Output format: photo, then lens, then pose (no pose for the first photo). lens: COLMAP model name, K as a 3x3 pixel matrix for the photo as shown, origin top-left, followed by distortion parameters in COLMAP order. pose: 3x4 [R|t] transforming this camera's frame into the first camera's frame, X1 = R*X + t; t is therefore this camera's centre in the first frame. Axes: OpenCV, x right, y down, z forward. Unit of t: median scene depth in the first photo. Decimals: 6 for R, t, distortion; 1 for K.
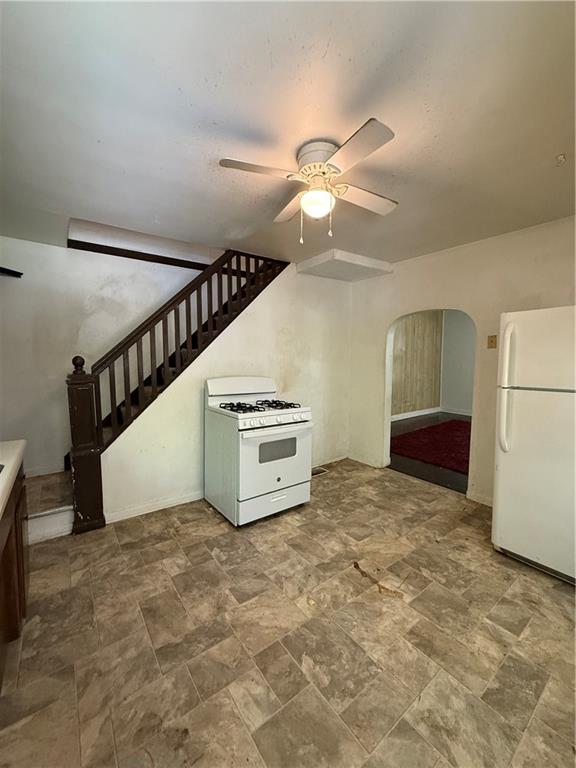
lens RADIAL K [[306.7, 0, 287.0], [0, 306.7, 382.0], [0, 0, 1]] dist [0.001986, 0.000068]
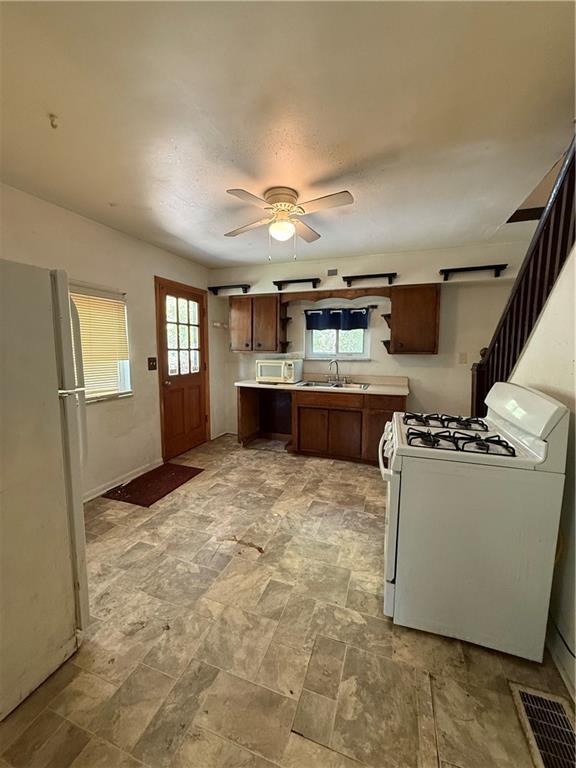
lens RADIAL K [[306.7, 0, 288.0], [0, 306.7, 382.1], [0, 0, 1]] dist [0.001986, 0.000068]
pose [[-0.828338, 0.053916, -0.557628, 0.793369], [-0.053648, 0.983150, 0.174752, -0.159187], [0.557654, 0.174670, -0.811488, 2.048950]]
